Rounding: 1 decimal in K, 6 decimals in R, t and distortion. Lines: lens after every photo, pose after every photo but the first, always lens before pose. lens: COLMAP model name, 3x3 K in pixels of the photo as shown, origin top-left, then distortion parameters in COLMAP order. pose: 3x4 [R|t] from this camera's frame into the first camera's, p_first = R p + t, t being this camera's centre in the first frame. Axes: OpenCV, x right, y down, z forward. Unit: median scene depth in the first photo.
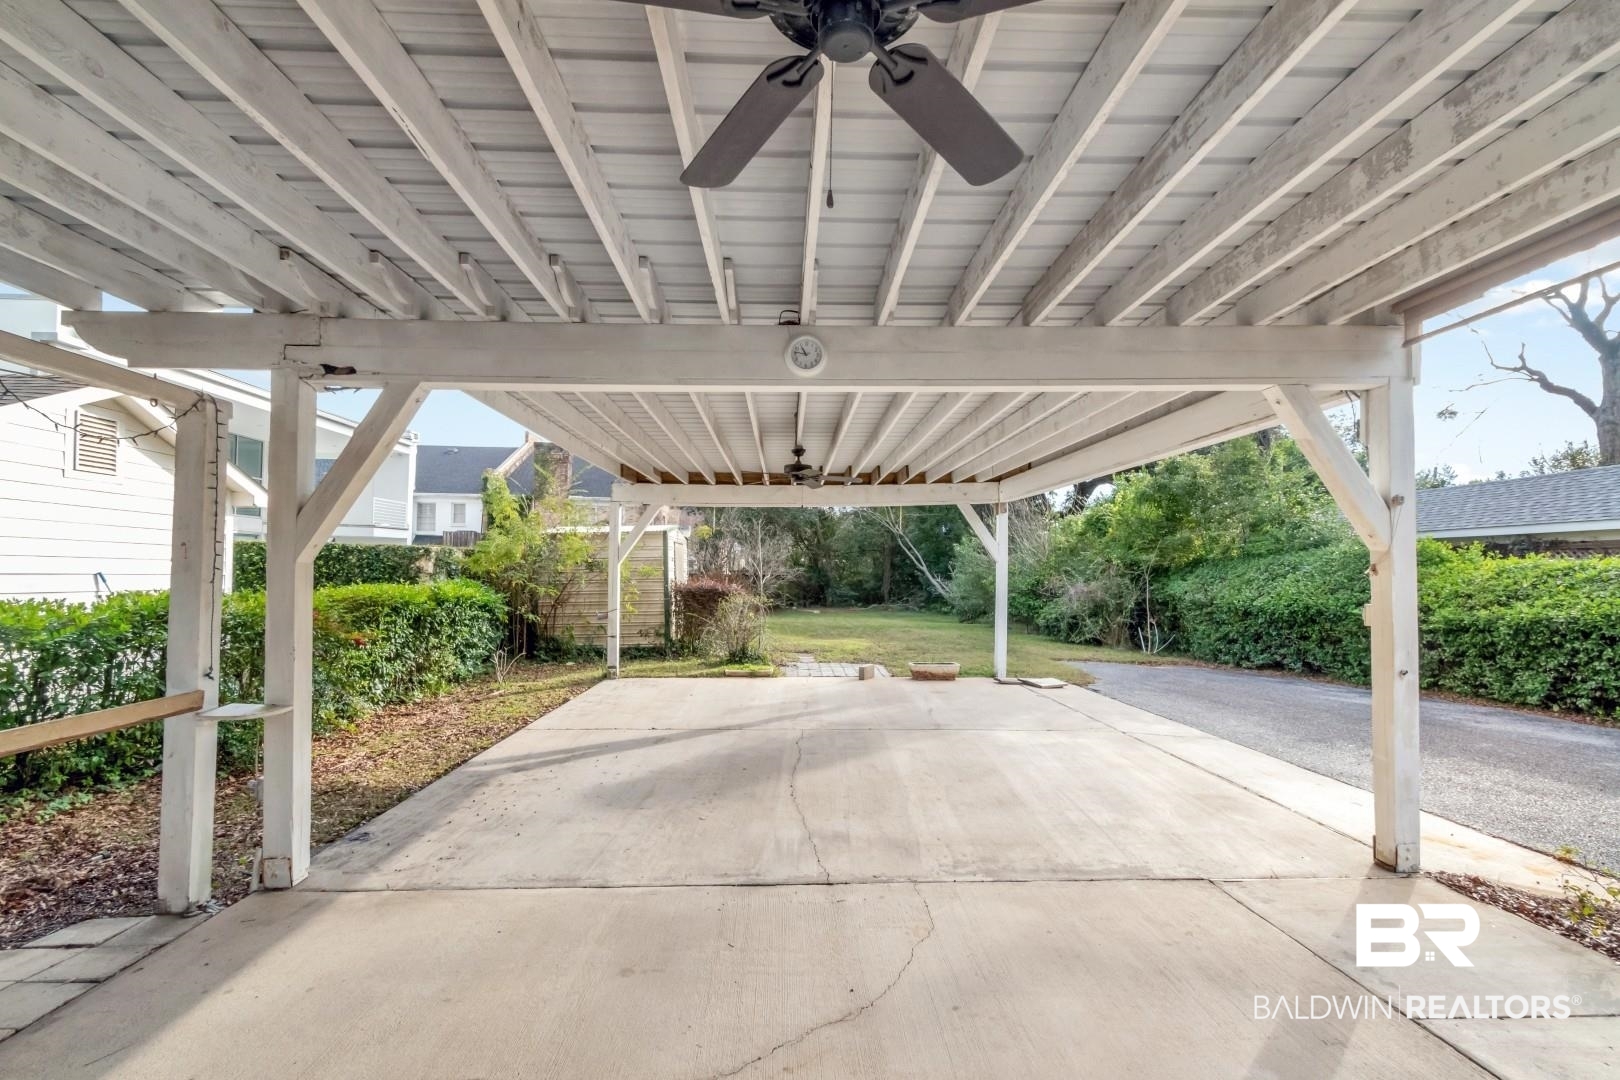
lens RADIAL K [[720.3, 0, 811.0], [0, 720.3, 545.8], [0, 0, 1]] dist [0.001034, -0.000068]
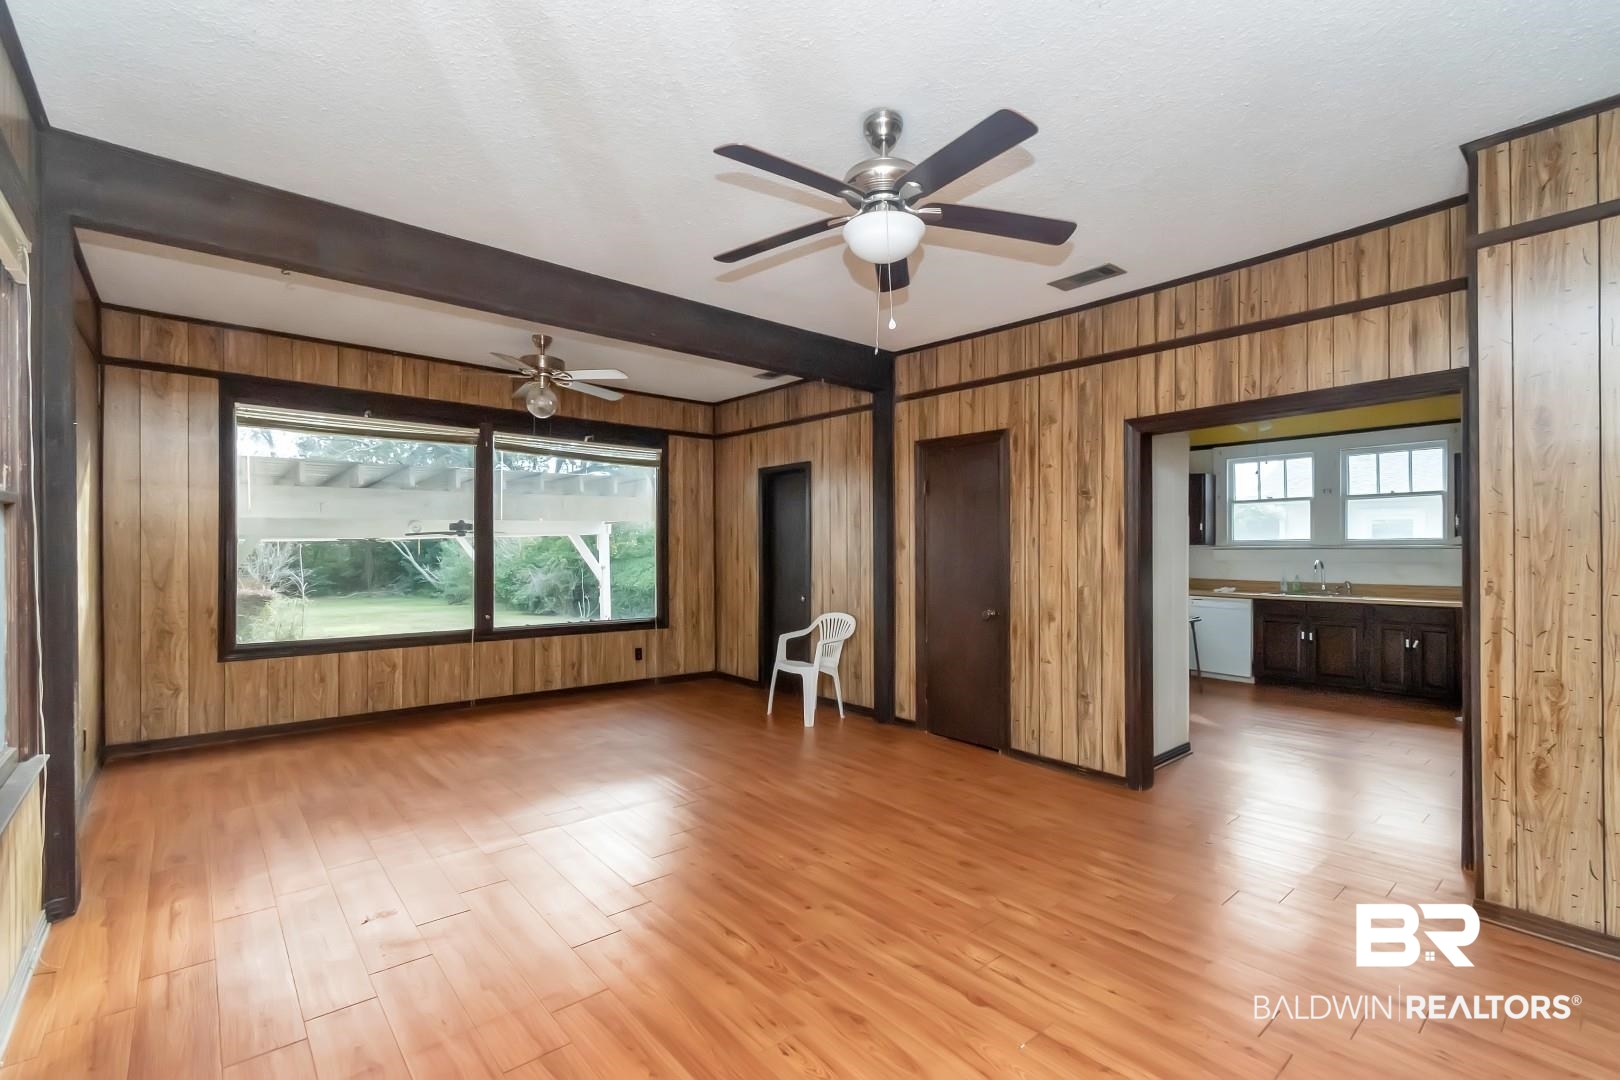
lens RADIAL K [[720.3, 0, 811.0], [0, 720.3, 545.8], [0, 0, 1]] dist [0.001034, -0.000068]
pose [[0.775004, -0.013737, 0.631807, -0.135924], [-0.011180, 0.999309, 0.035443, -0.068507], [-0.631858, -0.034532, 0.774315, -0.517111]]
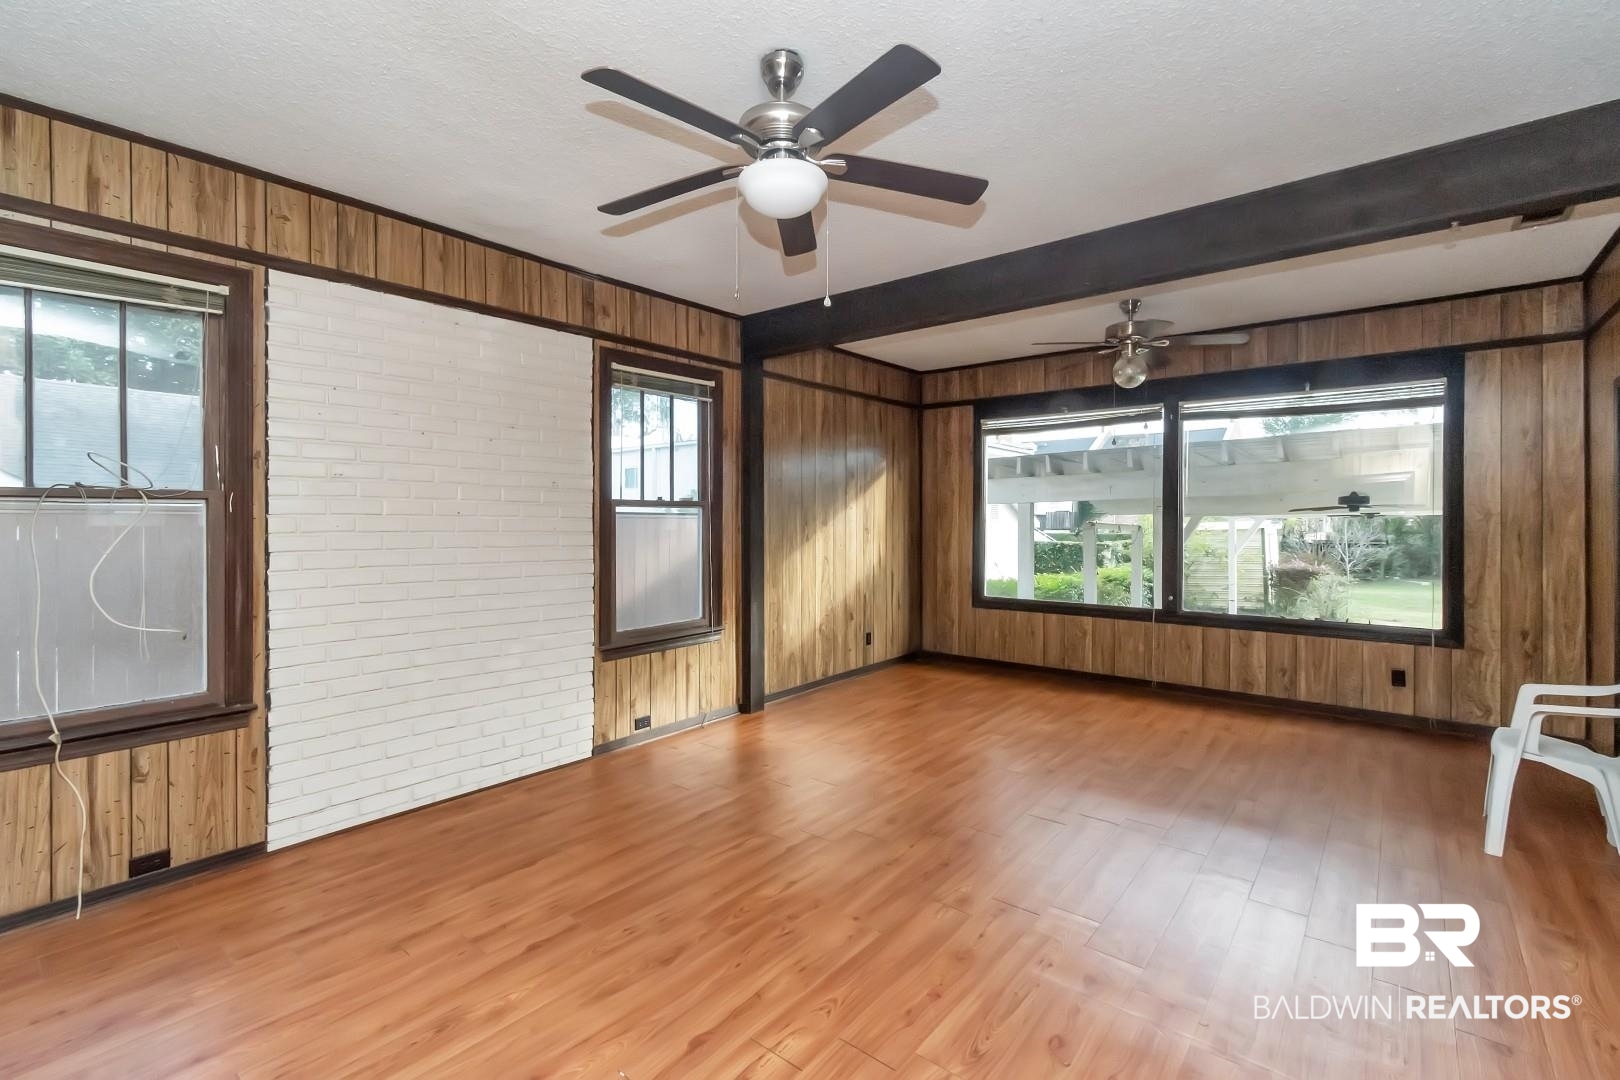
lens RADIAL K [[724.8, 0, 805.7], [0, 724.8, 520.0], [0, 0, 1]] dist [0.000354, -0.000031]
pose [[0.752386, -0.020051, -0.658417, 0.047068], [0.036709, 0.999260, 0.011517, -0.066176], [0.657699, -0.032835, 0.752565, -0.511669]]
